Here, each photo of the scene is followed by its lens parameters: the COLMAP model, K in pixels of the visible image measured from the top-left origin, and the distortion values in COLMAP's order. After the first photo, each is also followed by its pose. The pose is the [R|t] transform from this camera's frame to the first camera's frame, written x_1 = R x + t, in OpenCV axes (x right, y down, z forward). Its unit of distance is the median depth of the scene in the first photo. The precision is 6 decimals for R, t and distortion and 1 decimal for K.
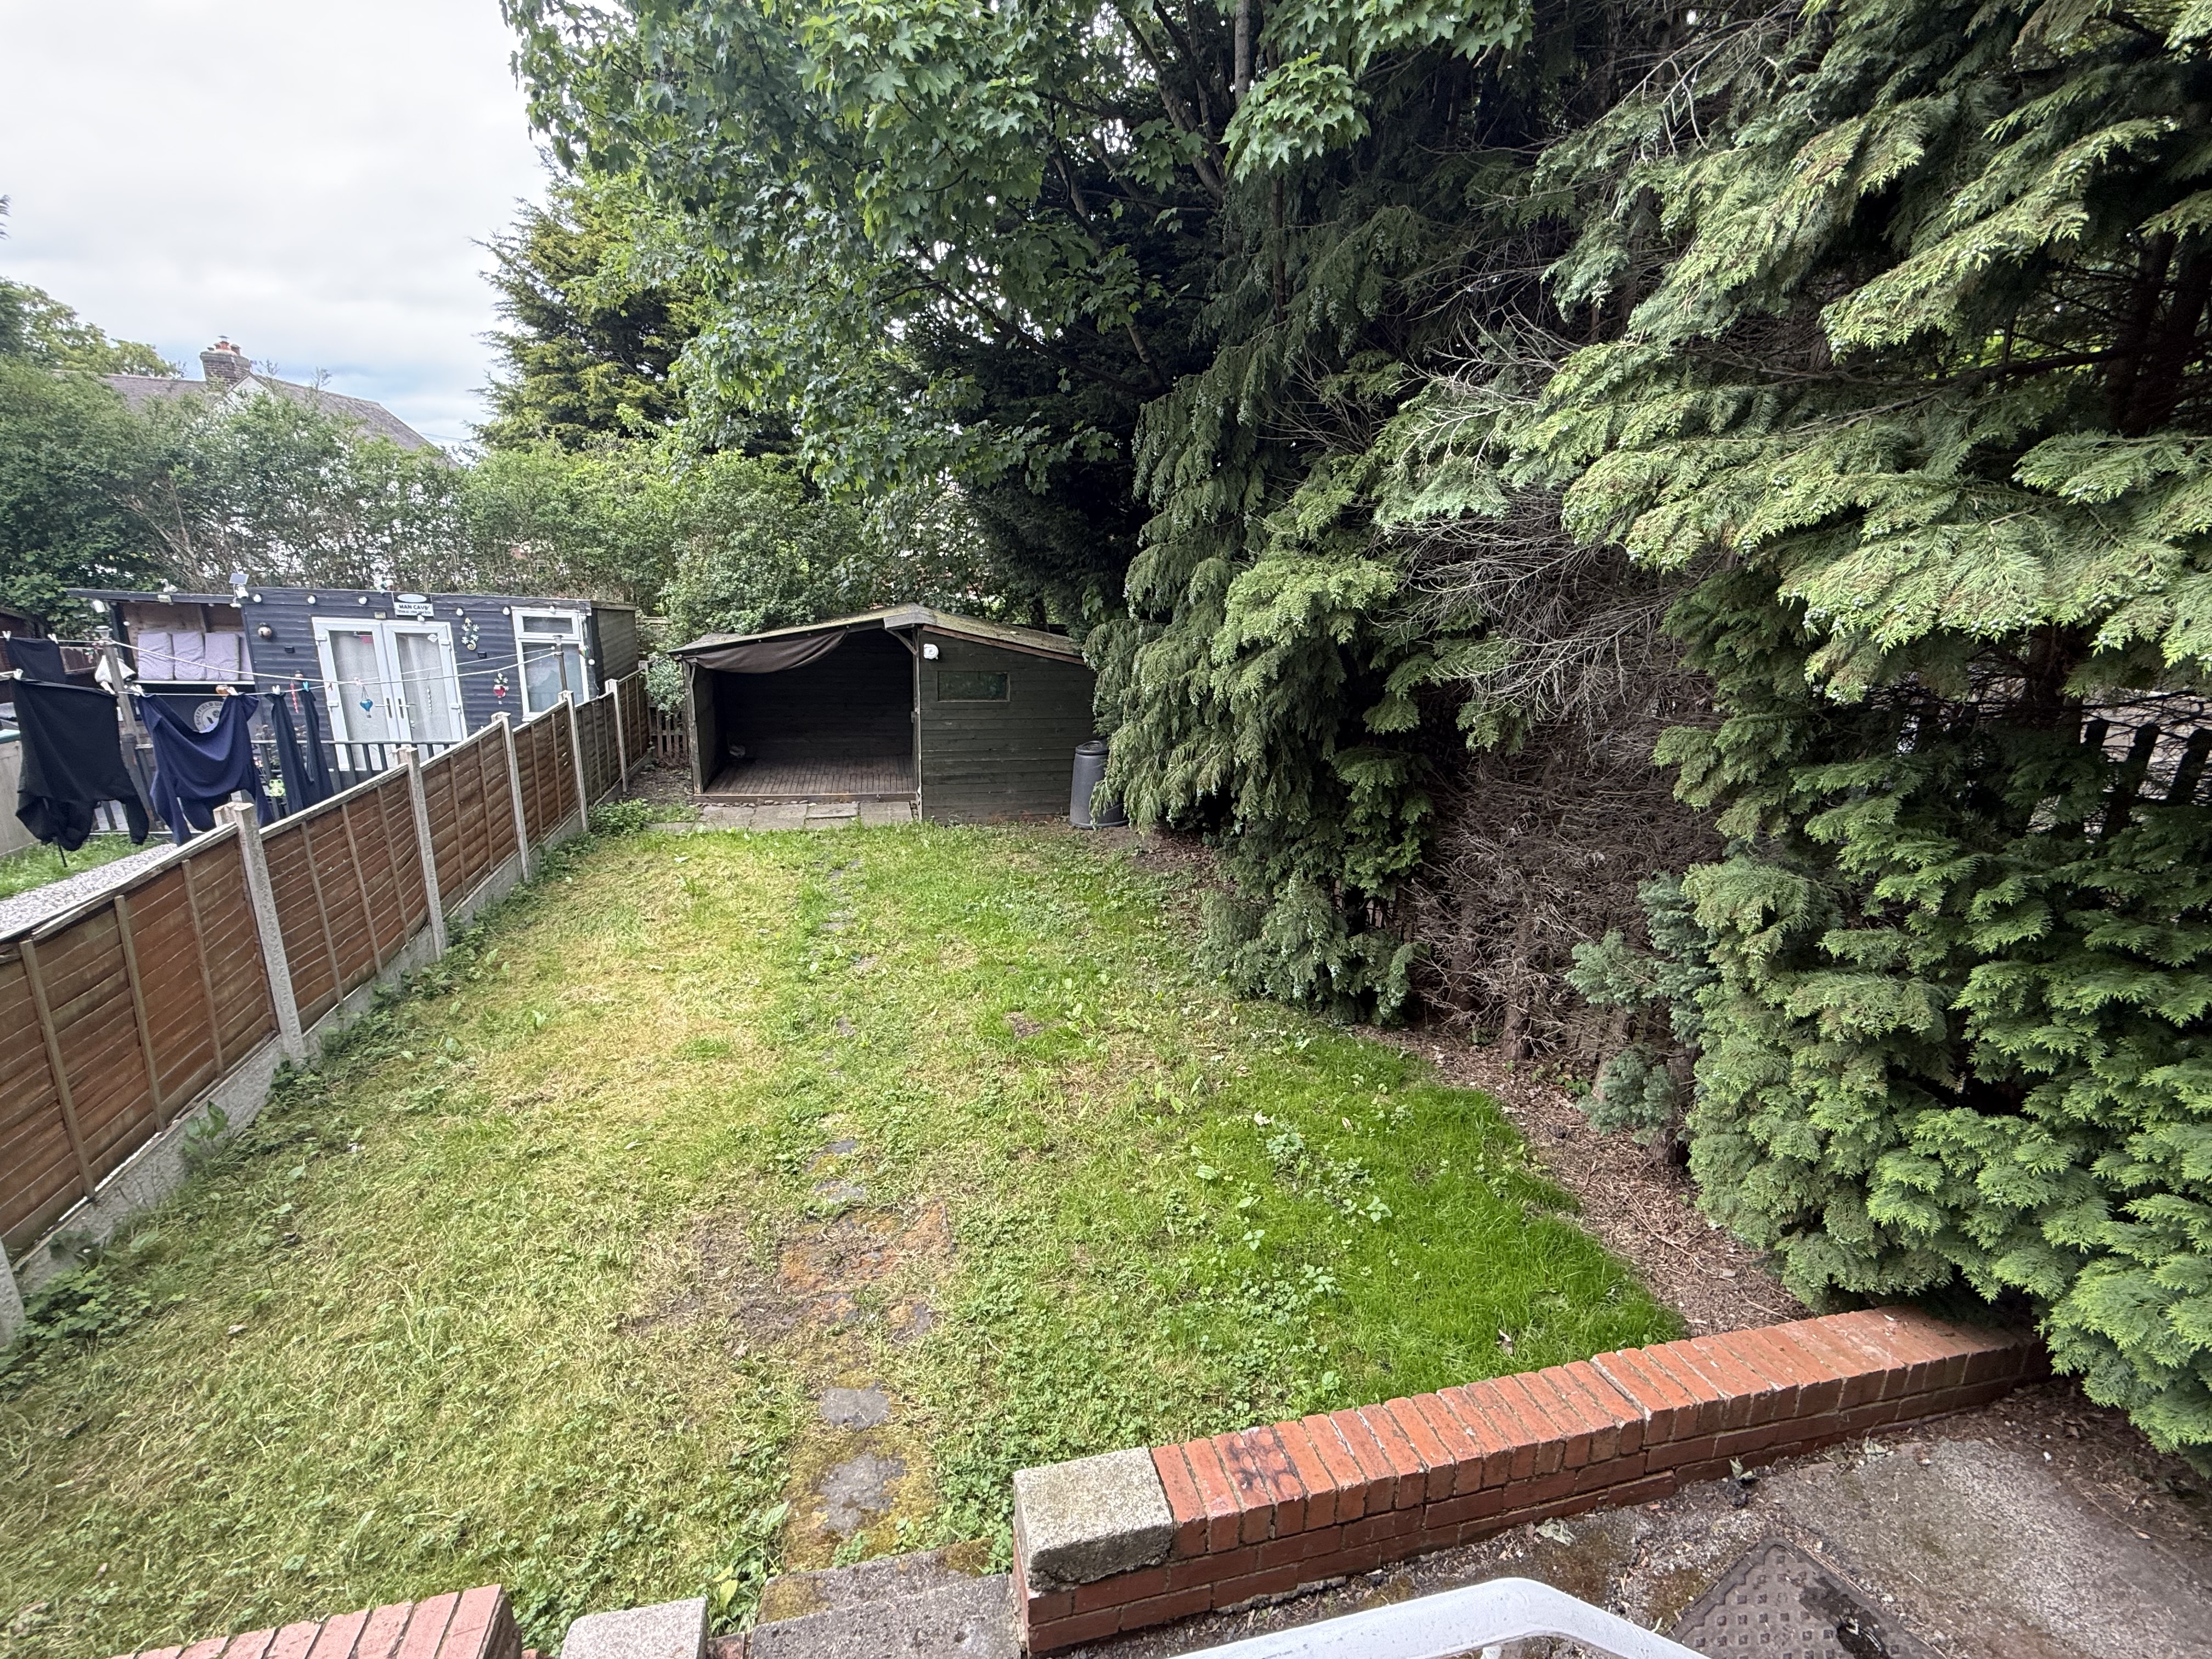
lens RADIAL K [[940.6, 0, 1106.0], [0, 940.6, 829.5], [0, 0, 1]] dist [0.001858, 0.000041]
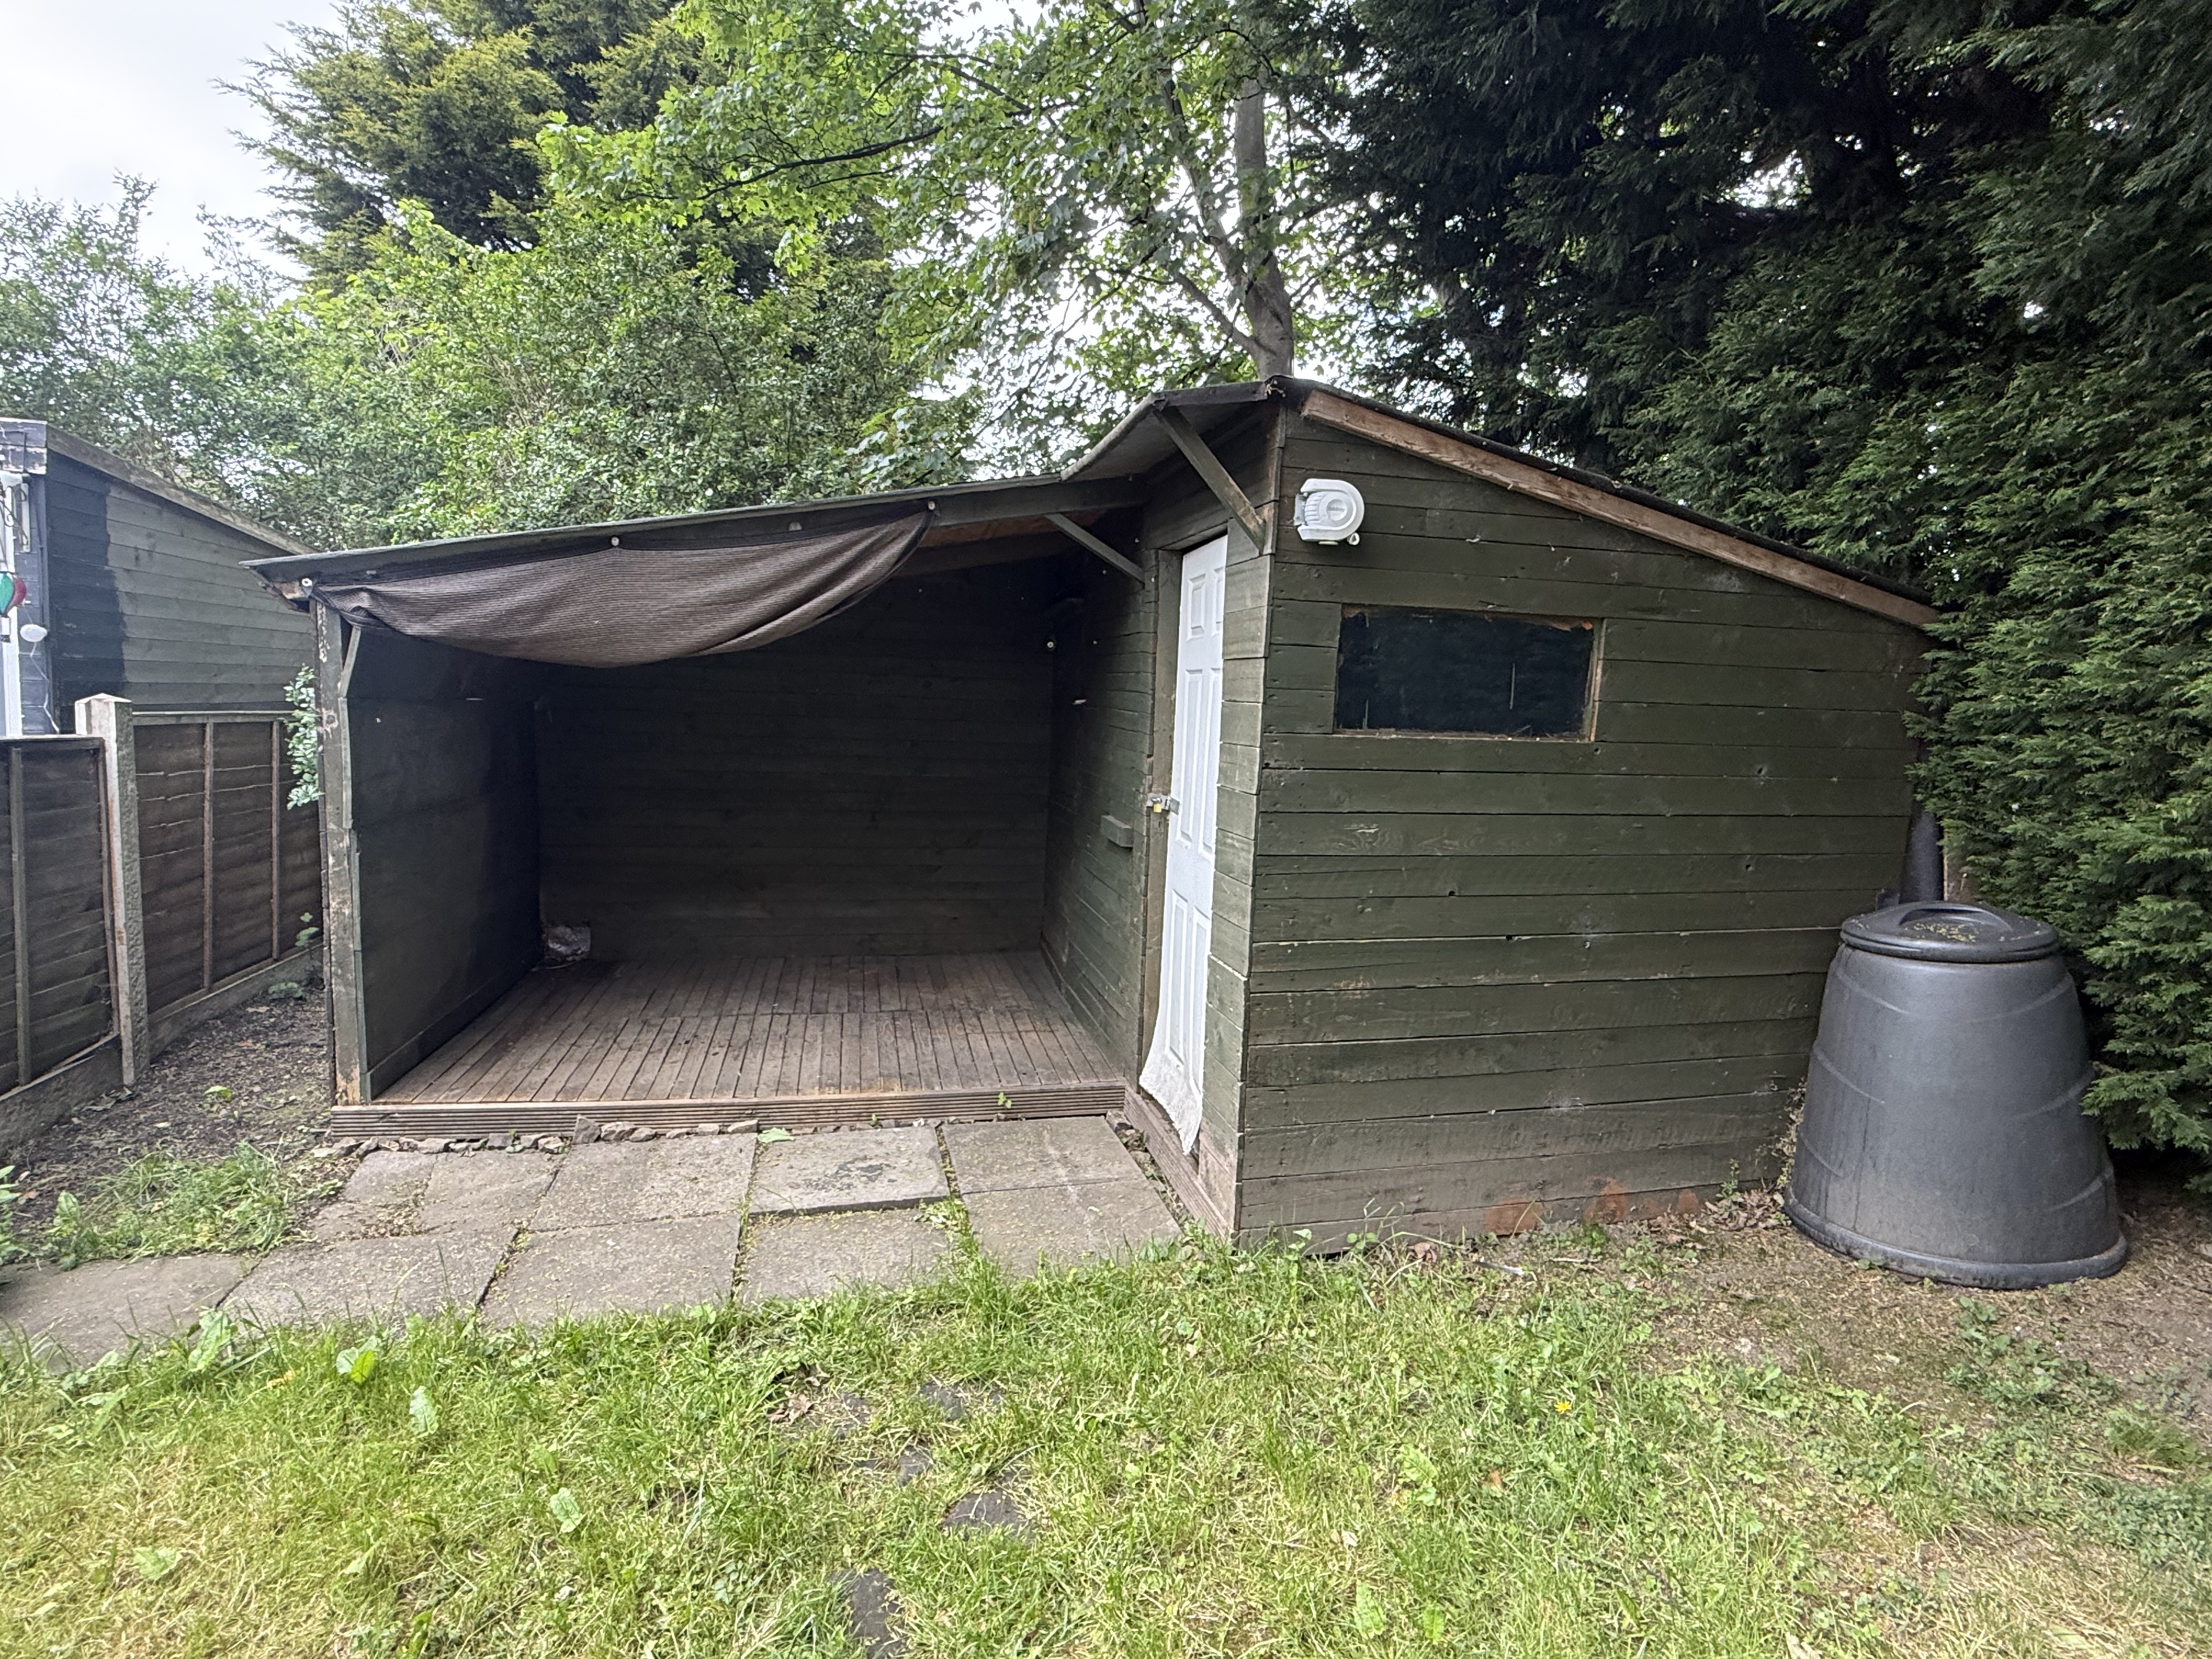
lens RADIAL K [[1157.1, 0, 1106.0], [0, 1157.1, 829.5], [0, 0, 1]] dist [-0.002523, -0.000267]
pose [[0.999953, -0.000377, -0.009732, -0.215138], [-0.001339, 0.984440, -0.175716, -0.057004], [0.009647, 0.175721, 0.984393, 0.662964]]
